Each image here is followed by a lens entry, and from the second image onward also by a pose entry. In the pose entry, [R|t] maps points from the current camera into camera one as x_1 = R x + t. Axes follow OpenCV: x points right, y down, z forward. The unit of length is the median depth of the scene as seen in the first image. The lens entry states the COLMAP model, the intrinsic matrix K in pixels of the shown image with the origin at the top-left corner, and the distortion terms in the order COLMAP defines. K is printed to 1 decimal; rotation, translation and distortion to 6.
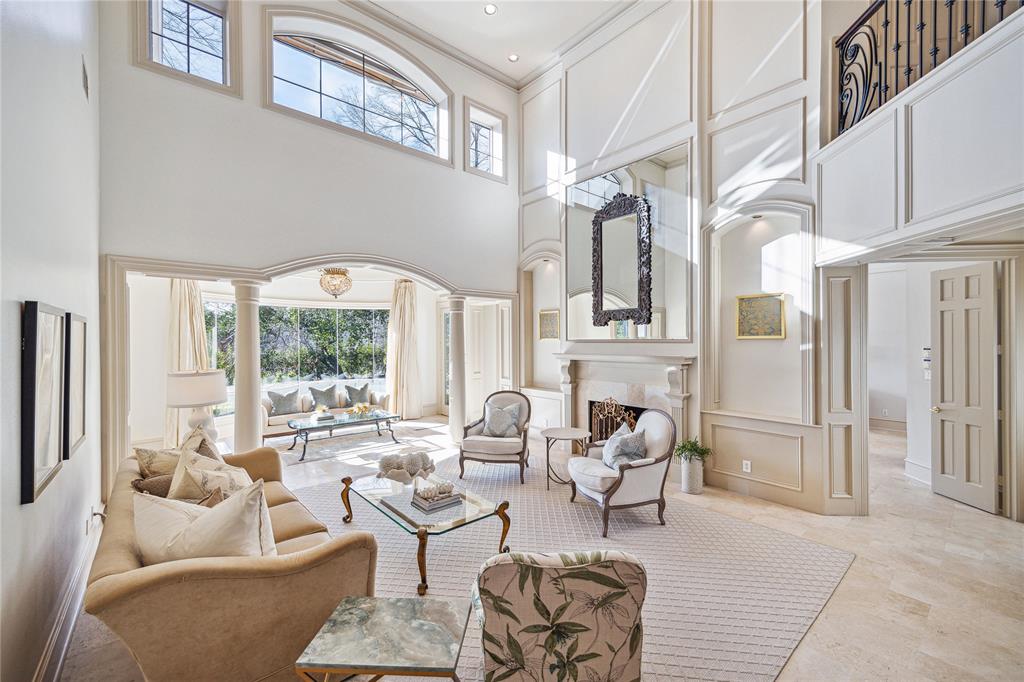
lens RADIAL K [[411.3, 0, 512.0], [0, 411.3, 341.0], [0, 0, 1]] dist [0.010562, -0.000070]
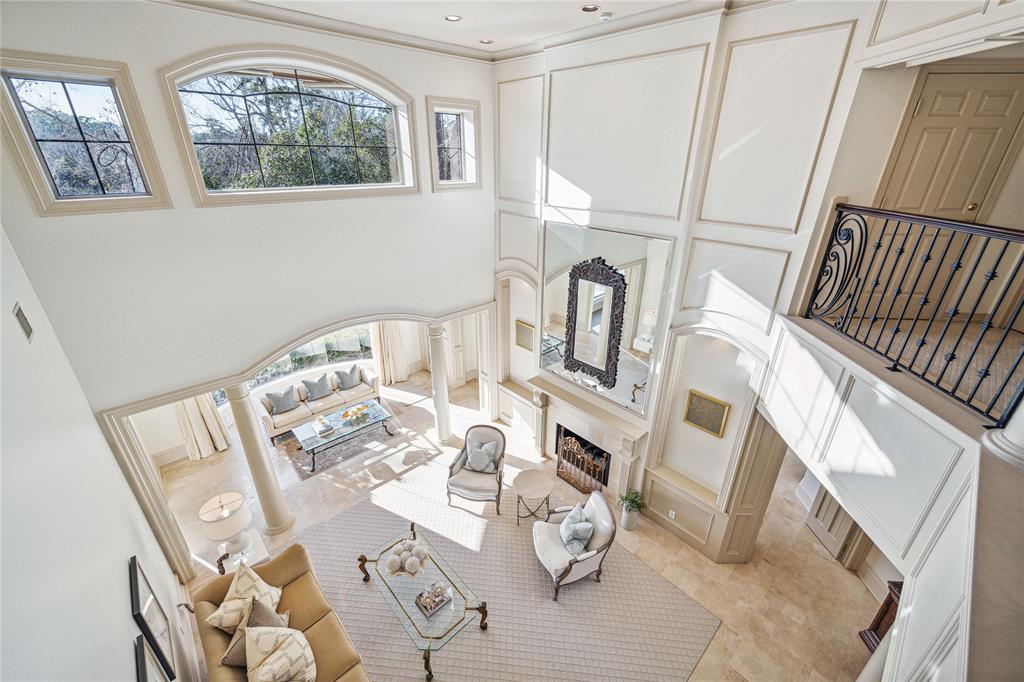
lens RADIAL K [[412.8, 0, 510.4], [0, 412.8, 333.9], [0, 0, 1]] dist [0.008960, -0.000054]
pose [[0.999253, -0.011092, 0.037007, 0.018738], [-0.005003, 0.912684, 0.408635, -0.601129], [-0.038308, -0.408515, 0.911947, 0.058163]]
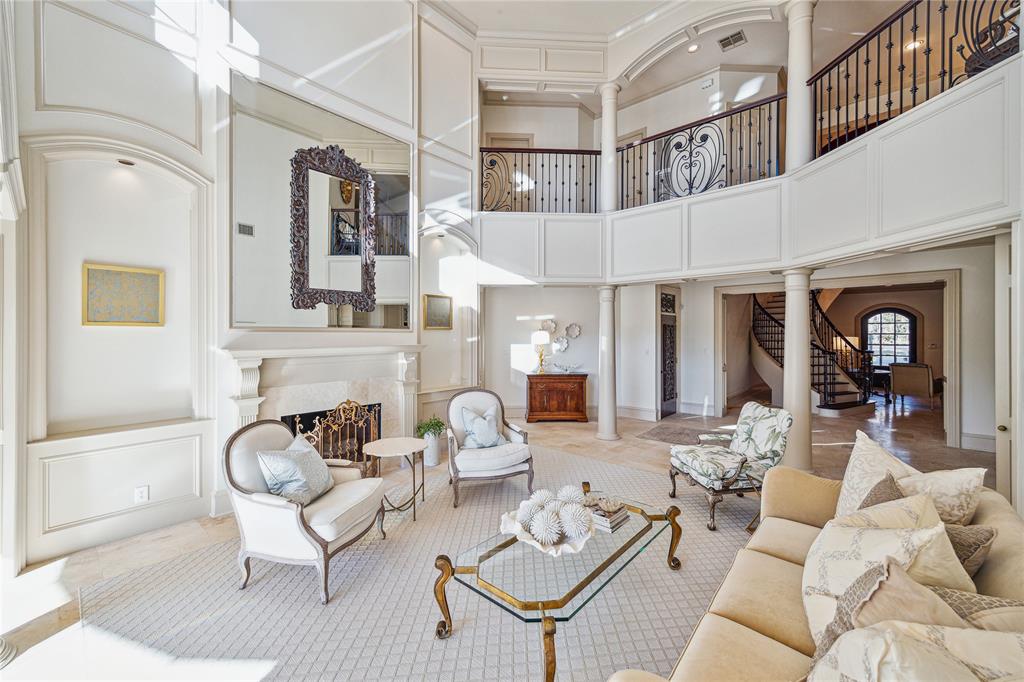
lens RADIAL K [[412.8, 0, 510.4], [0, 412.8, 333.9], [0, 0, 1]] dist [0.008960, -0.000054]
pose [[-0.137418, 0.003096, 0.990508, -0.596012], [-0.003270, 0.999988, -0.003579, 0.009719], [-0.990508, -0.003731, -0.137407, 0.785271]]
